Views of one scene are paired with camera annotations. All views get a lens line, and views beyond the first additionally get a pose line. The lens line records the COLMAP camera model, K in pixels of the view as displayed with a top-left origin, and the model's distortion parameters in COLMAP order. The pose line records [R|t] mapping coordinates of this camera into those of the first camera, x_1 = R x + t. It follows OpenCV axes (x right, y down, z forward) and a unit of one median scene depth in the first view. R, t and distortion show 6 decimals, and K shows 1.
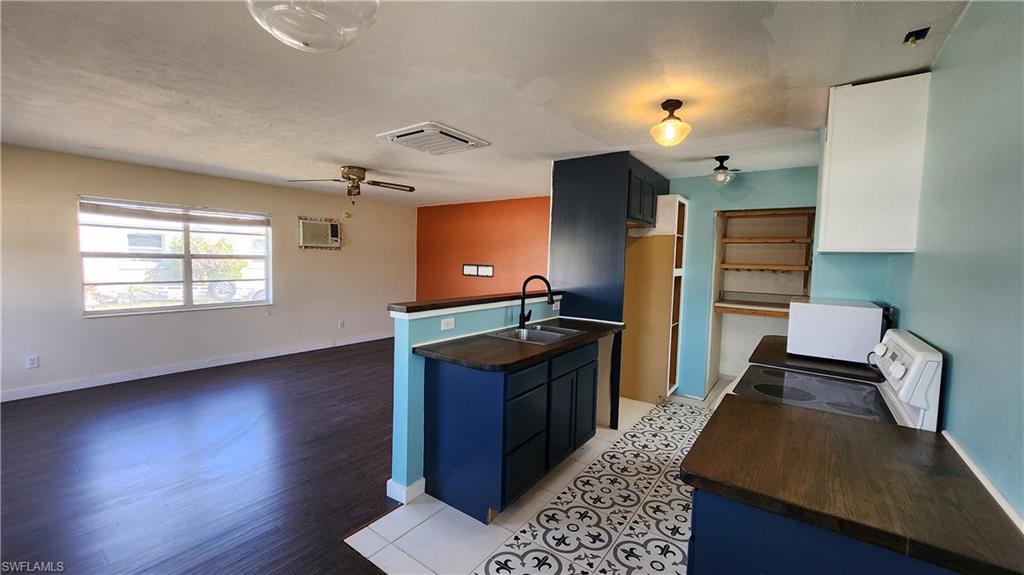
lens RADIAL K [[404.4, 0, 509.9], [0, 404.4, 284.6], [0, 0, 1]] dist [0.000084, 0.000051]
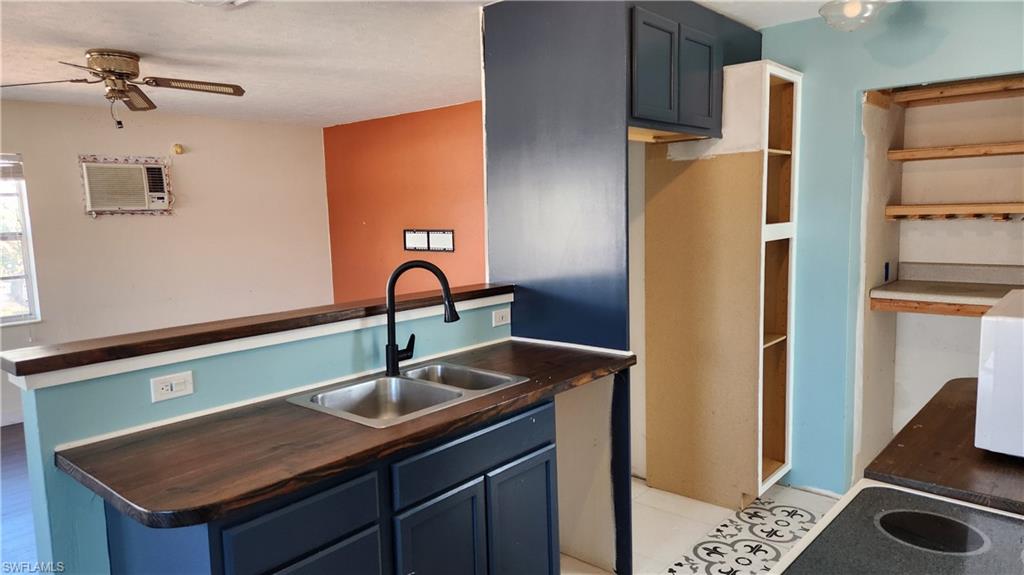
lens RADIAL K [[673.7, 0, 508.2], [0, 673.7, 290.4], [0, 0, 1]] dist [0.088422, -0.083804]
pose [[0.994550, -0.040232, -0.096190, 0.174289], [0.045467, 0.997566, 0.052860, -0.017848], [0.093830, -0.056945, 0.993958, 0.179461]]
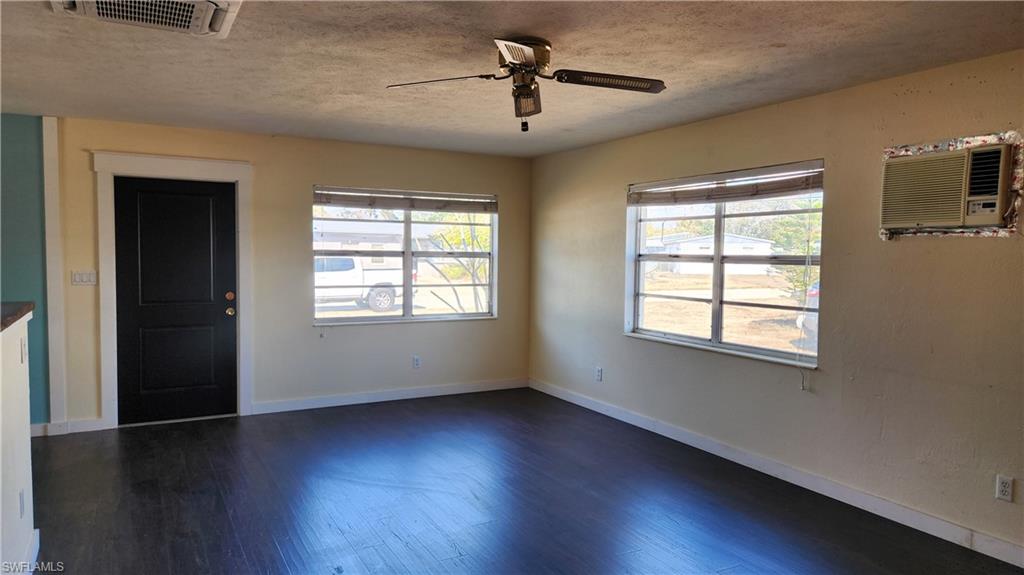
lens RADIAL K [[674.7, 0, 512.1], [0, 674.7, 281.3], [0, 0, 1]] dist [0.091594, -0.092317]
pose [[-0.424161, 0.016072, -0.905444, 0.280211], [-0.069660, 0.996301, 0.050317, -0.077161], [0.902904, 0.084416, -0.421473, 1.326315]]
